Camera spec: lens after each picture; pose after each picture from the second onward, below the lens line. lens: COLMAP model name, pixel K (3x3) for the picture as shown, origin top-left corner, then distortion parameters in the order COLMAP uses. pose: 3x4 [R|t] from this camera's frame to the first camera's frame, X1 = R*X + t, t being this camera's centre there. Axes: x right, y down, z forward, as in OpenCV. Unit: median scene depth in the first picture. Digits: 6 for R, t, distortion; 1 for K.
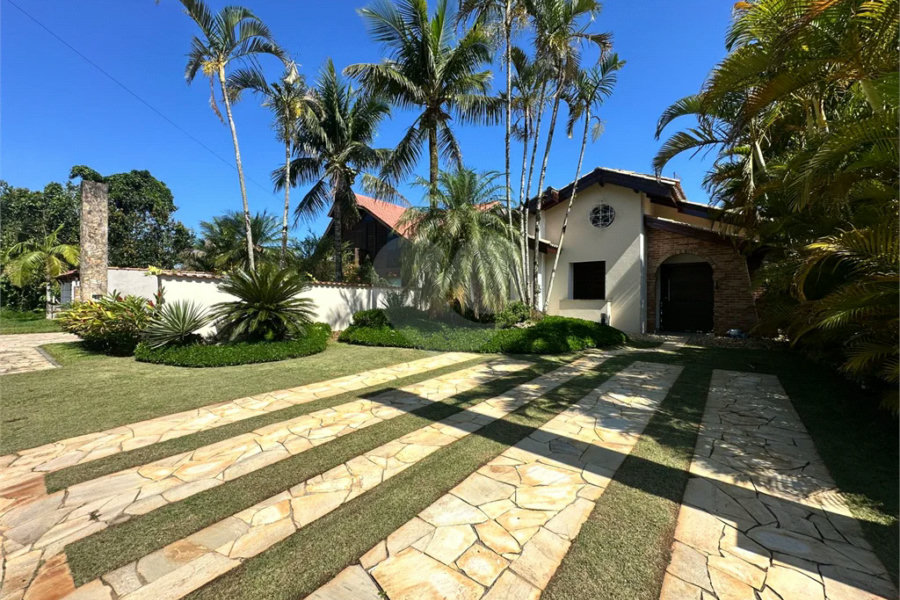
lens RADIAL K [[358.9, 0, 449.6], [0, 358.9, 297.9], [0, 0, 1]] dist [-0.000240, -0.000144]
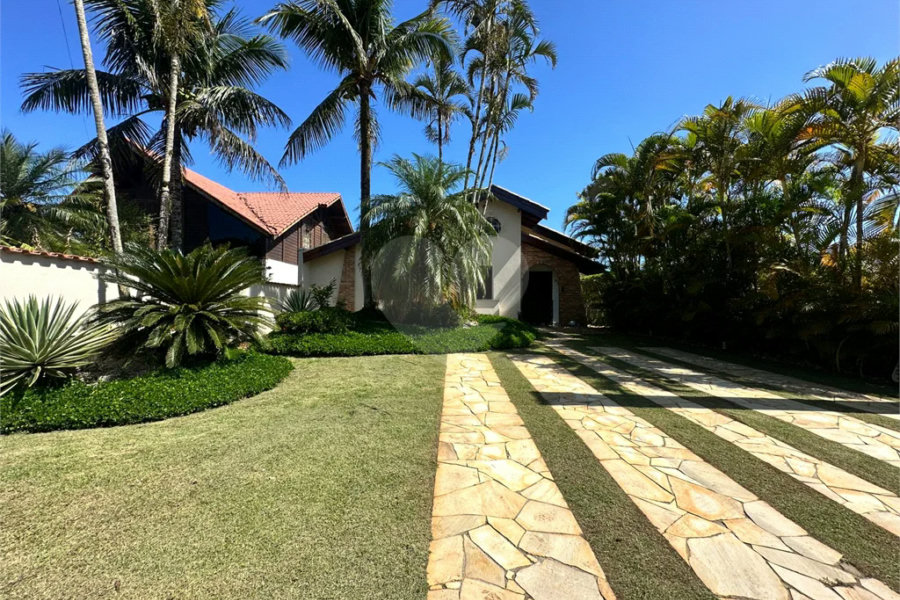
lens RADIAL K [[358.9, 0, 449.6], [0, 358.9, 297.9], [0, 0, 1]] dist [-0.000240, -0.000144]
pose [[0.788768, 0.004907, 0.614671, -0.603868], [-0.002643, 0.999986, -0.004591, 0.008719], [-0.614685, 0.001997, 0.788770, 0.265595]]
